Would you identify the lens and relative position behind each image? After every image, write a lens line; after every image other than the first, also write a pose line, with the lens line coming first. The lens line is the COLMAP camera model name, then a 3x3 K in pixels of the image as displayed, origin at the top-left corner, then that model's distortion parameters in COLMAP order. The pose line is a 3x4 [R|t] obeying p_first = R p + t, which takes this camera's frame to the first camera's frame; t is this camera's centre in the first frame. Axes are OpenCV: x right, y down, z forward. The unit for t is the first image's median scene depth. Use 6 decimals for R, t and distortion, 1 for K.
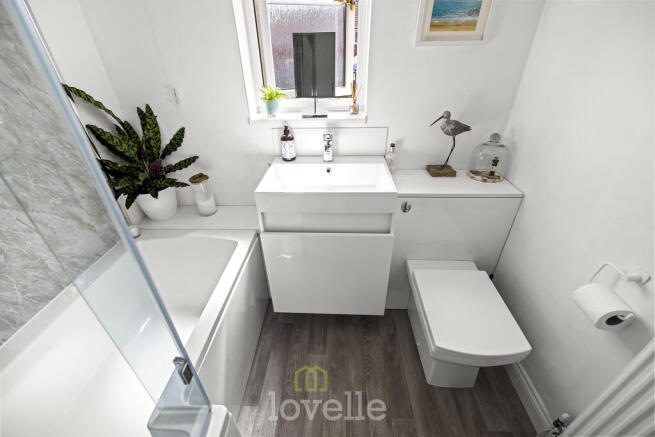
lens RADIAL K [[273.7, 0, 318.0], [0, 273.7, 213.5], [0, 0, 1]] dist [-0.009426, -0.000489]
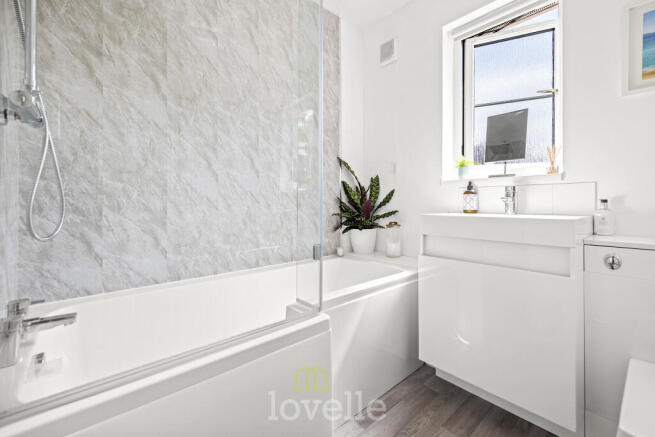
lens RADIAL K [[273.7, 0, 318.0], [0, 273.7, 213.5], [0, 0, 1]] dist [-0.009426, -0.000489]
pose [[0.672947, 0.050652, -0.737955, 0.301649], [-0.404990, 0.860064, -0.310280, 0.404634], [0.618972, 0.507666, 0.599290, -0.027540]]
